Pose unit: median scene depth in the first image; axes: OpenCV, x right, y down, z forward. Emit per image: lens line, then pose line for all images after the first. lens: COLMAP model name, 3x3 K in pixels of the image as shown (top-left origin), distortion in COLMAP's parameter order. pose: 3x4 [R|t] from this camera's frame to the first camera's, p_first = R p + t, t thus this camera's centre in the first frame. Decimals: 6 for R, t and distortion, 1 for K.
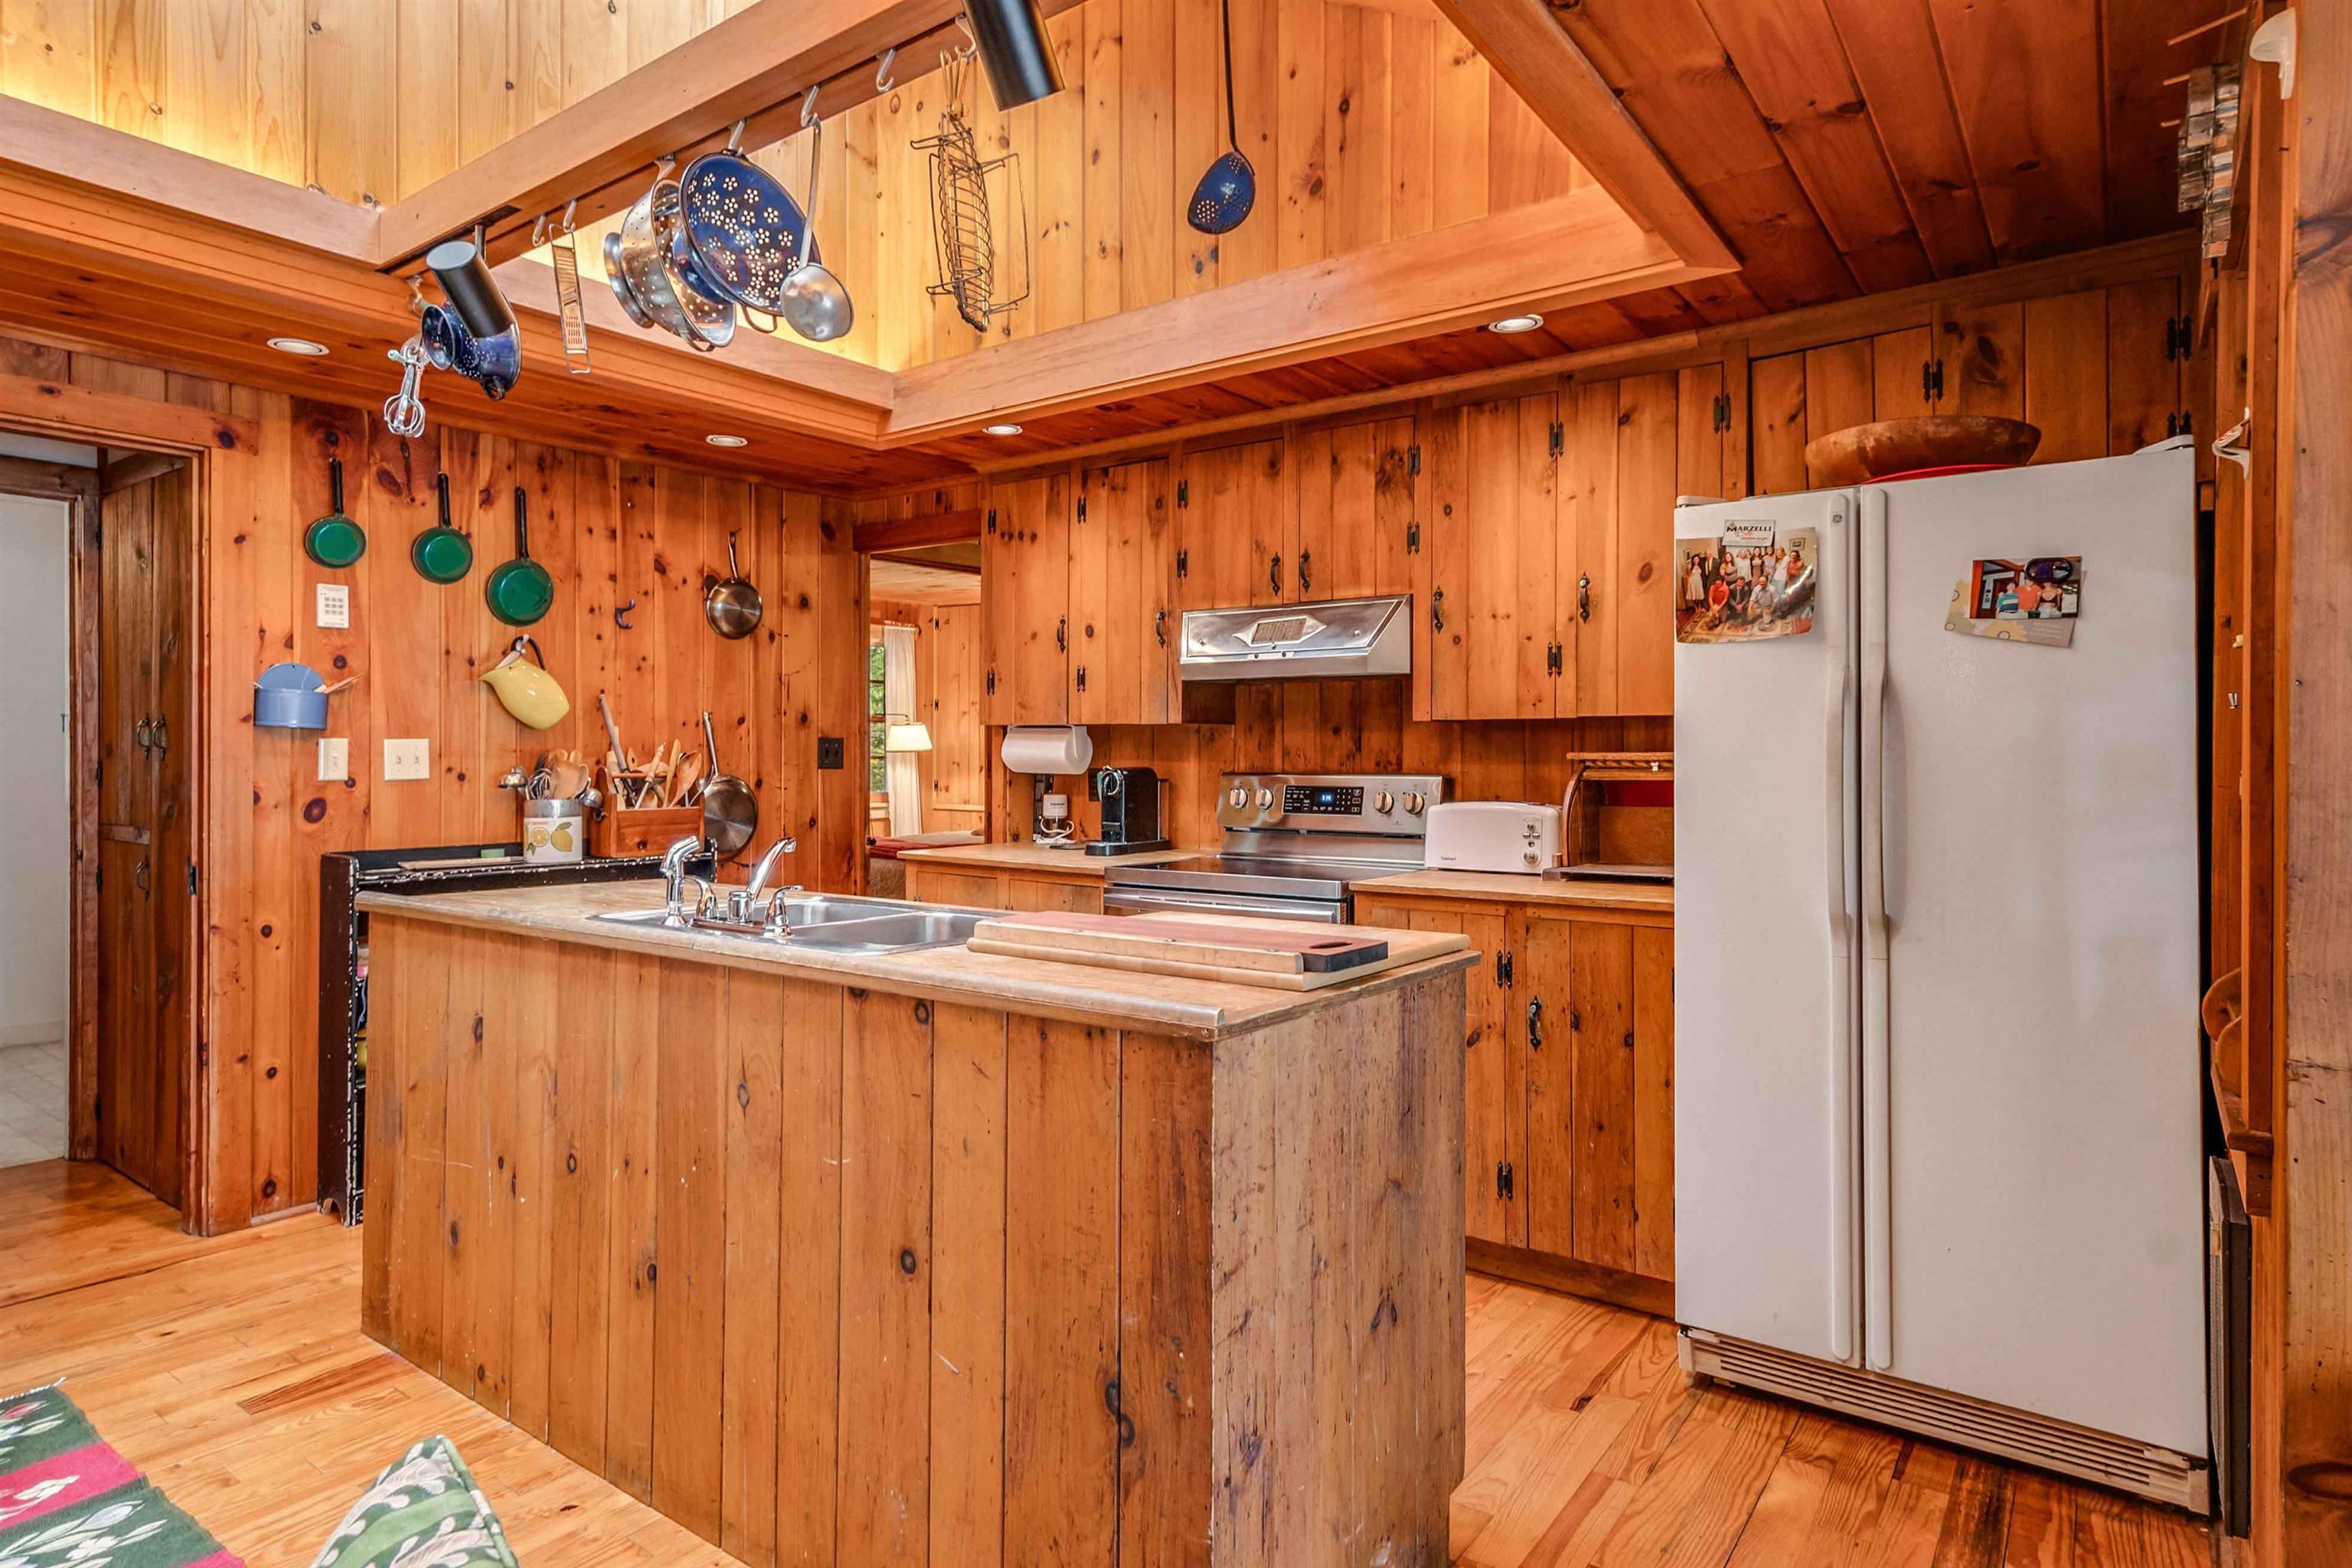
lens RADIAL K [[1315.6, 0, 1175.8], [0, 1315.6, 769.5], [0, 0, 1]] dist [0.002264, 0.012165]
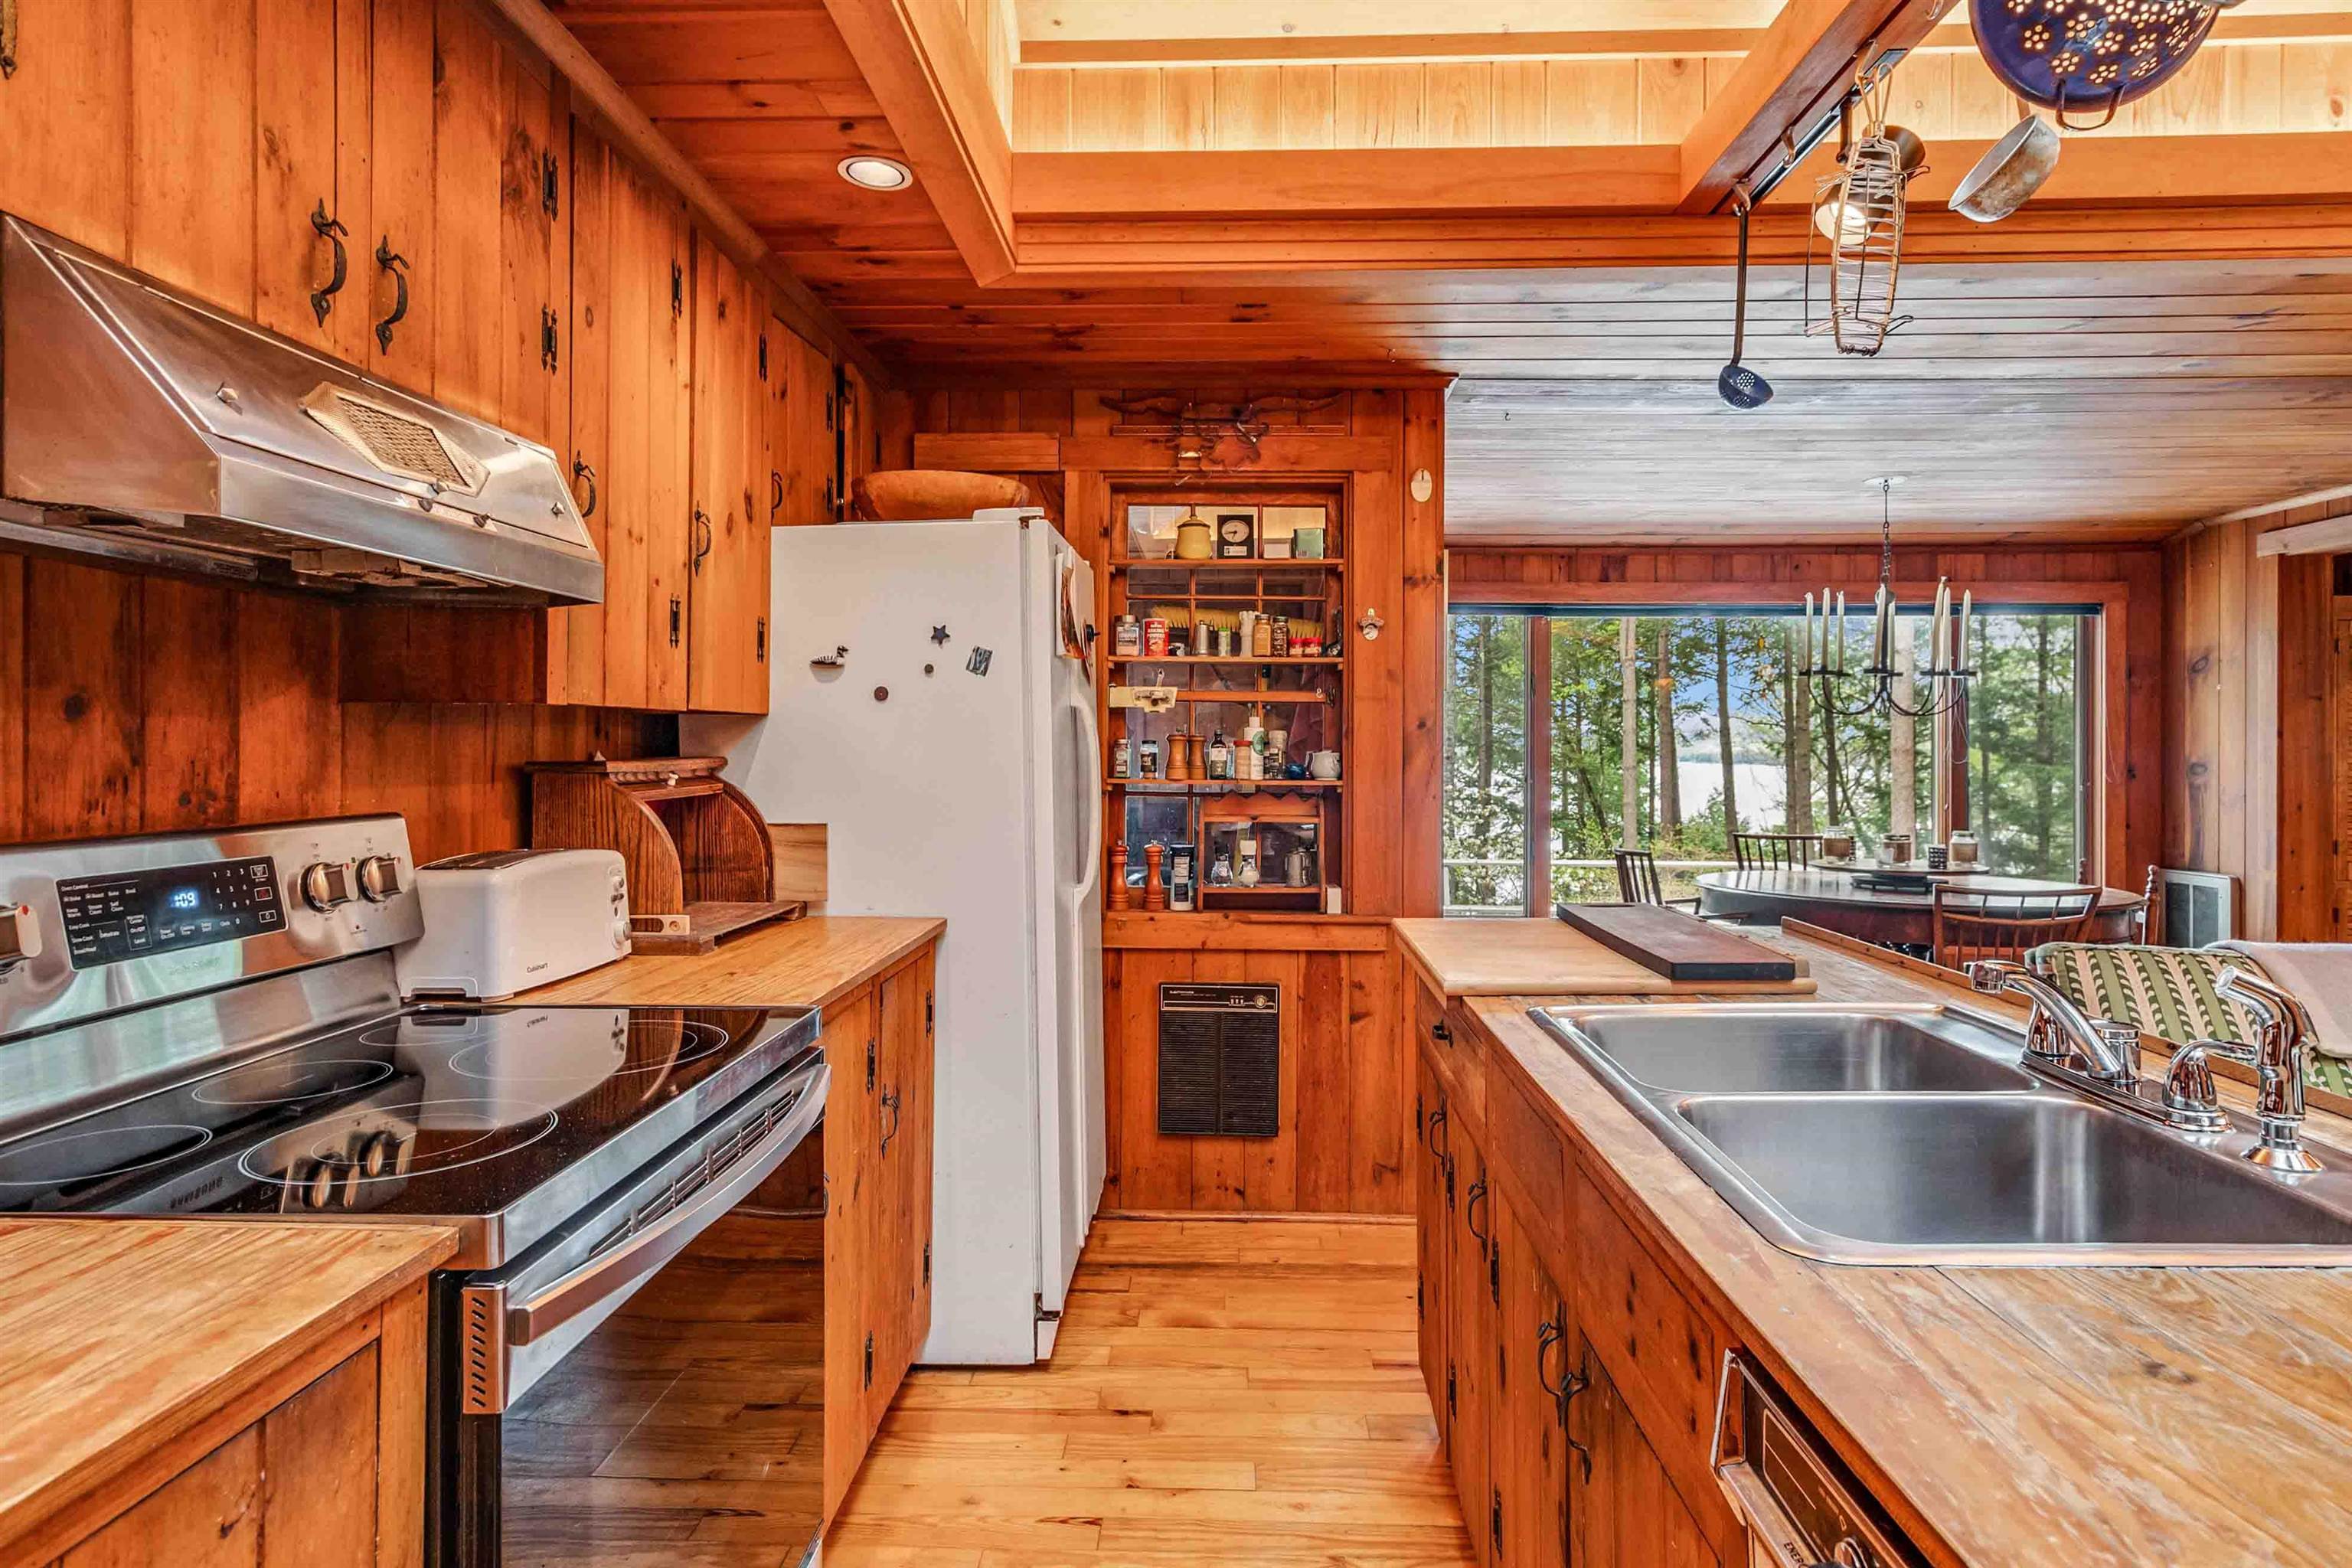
lens RADIAL K [[1315.6, 0, 1166.3], [0, 1315.6, 744.8], [0, 0, 1]] dist [0.002264, 0.012165]
pose [[-0.560728, -0.004317, 0.827989, -0.334949], [0.001454, 0.999980, 0.006199, -0.022381], [-0.827999, 0.004680, -0.560710, 0.995632]]
